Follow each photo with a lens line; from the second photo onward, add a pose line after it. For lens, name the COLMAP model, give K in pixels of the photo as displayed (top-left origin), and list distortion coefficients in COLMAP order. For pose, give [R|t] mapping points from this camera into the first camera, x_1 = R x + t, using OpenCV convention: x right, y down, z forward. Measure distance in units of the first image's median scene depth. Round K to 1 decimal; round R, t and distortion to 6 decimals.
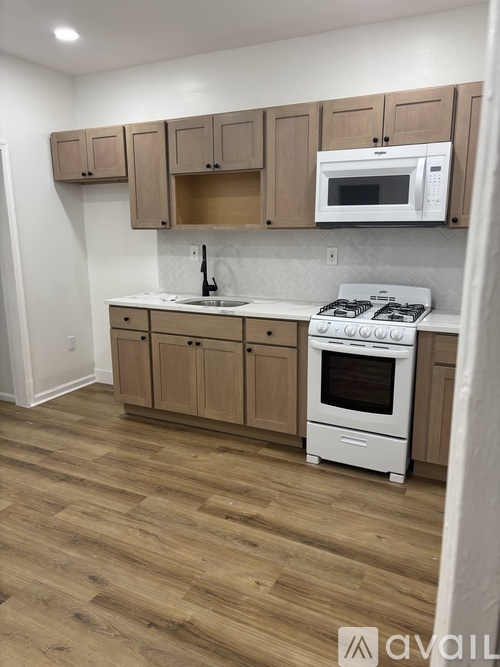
lens RADIAL K [[498.3, 0, 250.3], [0, 498.3, 336.4], [0, 0, 1]] dist [0.024648, -0.018793]
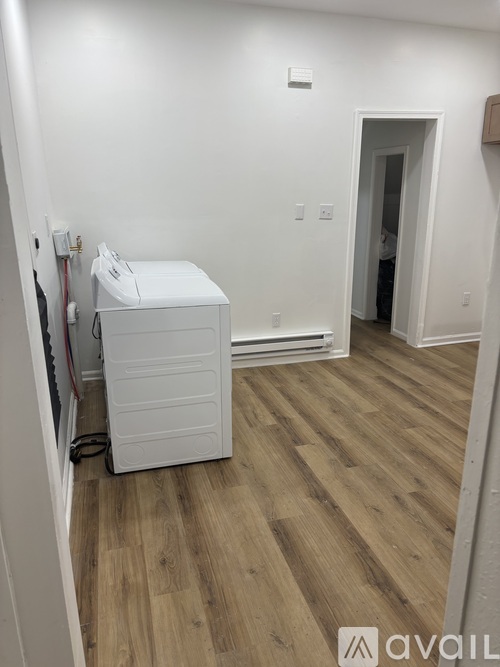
lens RADIAL K [[498.3, 0, 248.7], [0, 498.3, 333.9], [0, 0, 1]] dist [0.024648, -0.018793]
pose [[0.679325, 0.204958, -0.704635, 0.125407], [-0.156353, 0.978582, 0.133904, 0.021580], [0.716988, 0.019207, 0.696821, -0.098575]]
